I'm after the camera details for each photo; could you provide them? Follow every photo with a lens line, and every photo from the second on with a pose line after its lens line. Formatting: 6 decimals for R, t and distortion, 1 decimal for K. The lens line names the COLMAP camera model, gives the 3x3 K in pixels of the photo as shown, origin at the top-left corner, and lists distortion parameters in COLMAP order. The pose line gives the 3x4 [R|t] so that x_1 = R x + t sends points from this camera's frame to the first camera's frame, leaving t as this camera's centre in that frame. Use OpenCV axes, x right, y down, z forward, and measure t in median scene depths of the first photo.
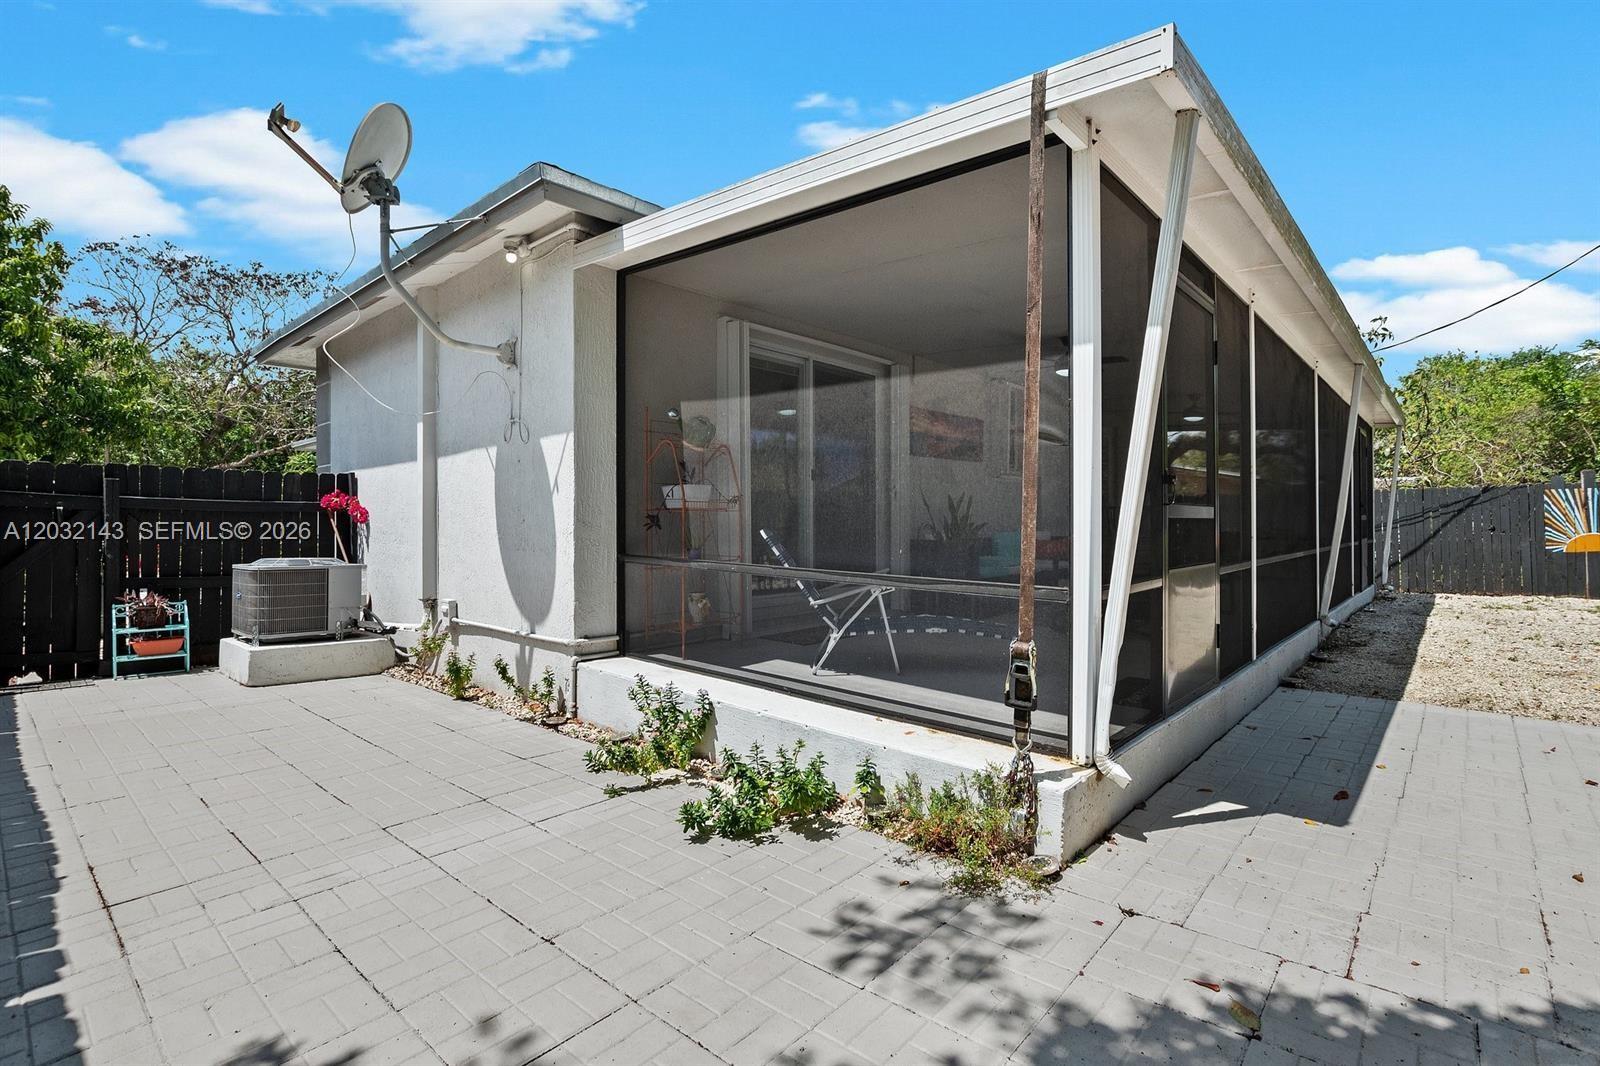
lens RADIAL K [[739.8, 0, 795.1], [0, 739.8, 527.0], [0, 0, 1]] dist [-0.017349, 0.000989]
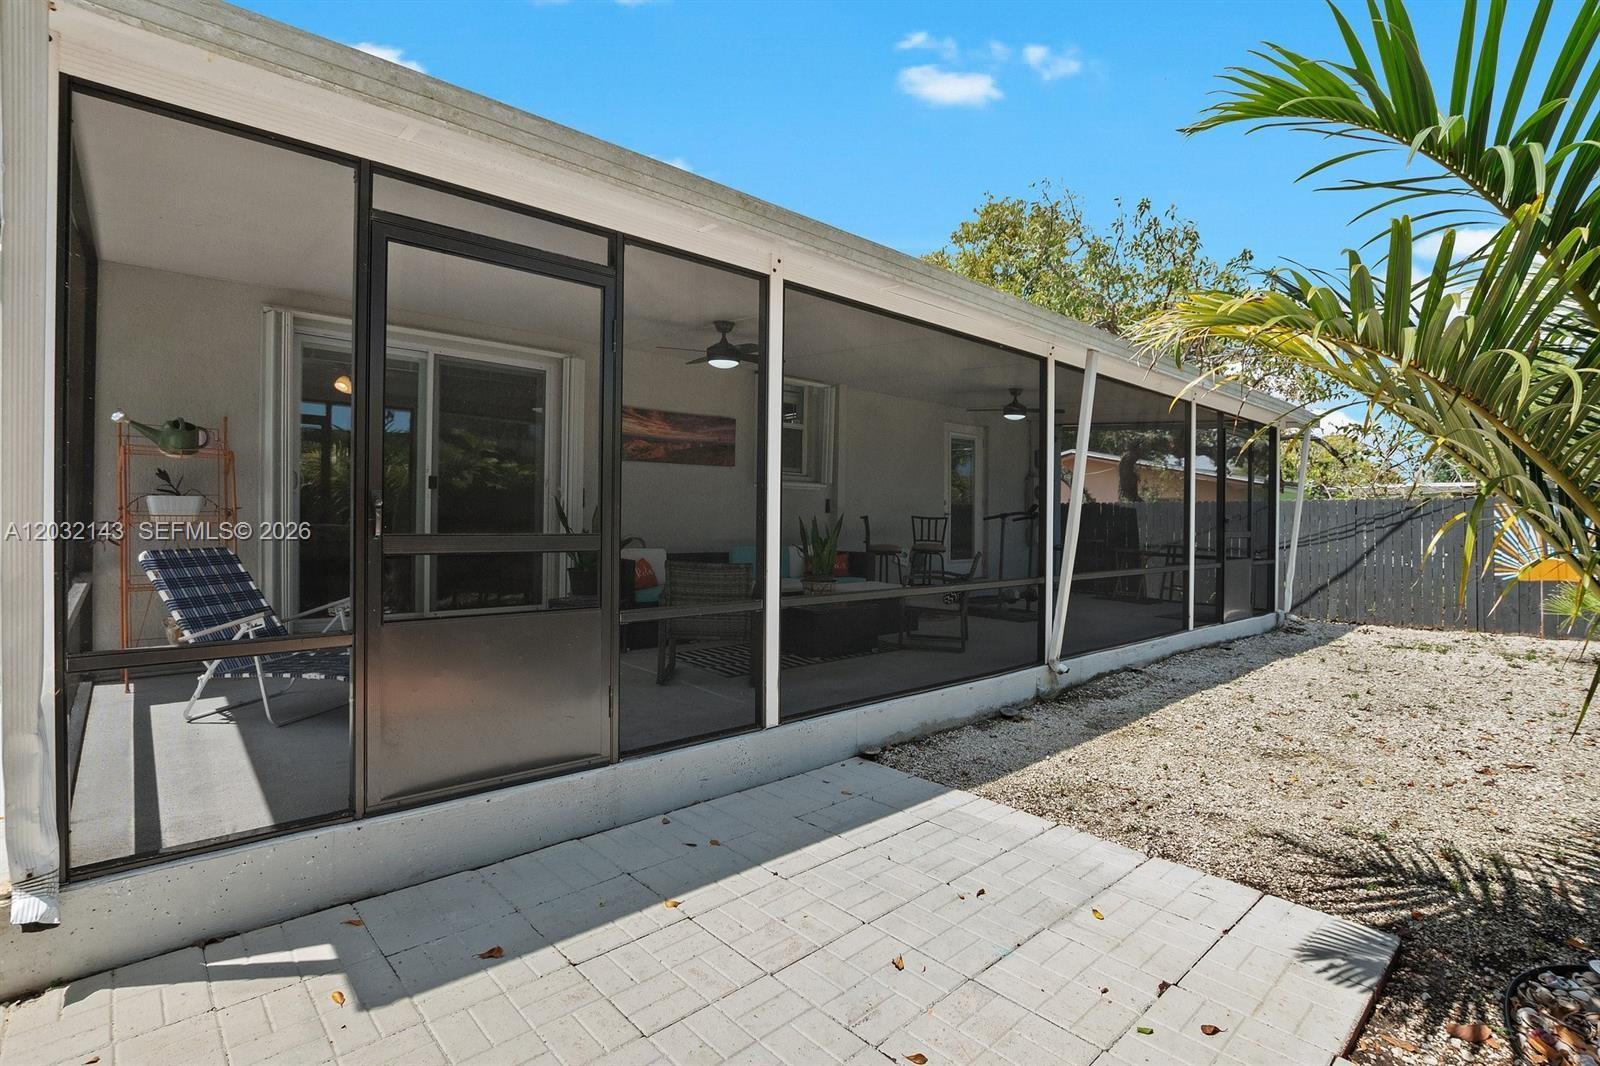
lens RADIAL K [[739.8, 0, 799.2], [0, 739.8, 532.2], [0, 0, 1]] dist [-0.017349, 0.000989]
pose [[0.993313, 0.012335, -0.114792, 0.469574], [-0.011431, 0.999898, 0.008528, -0.019806], [0.114885, -0.007159, 0.993353, 0.139940]]
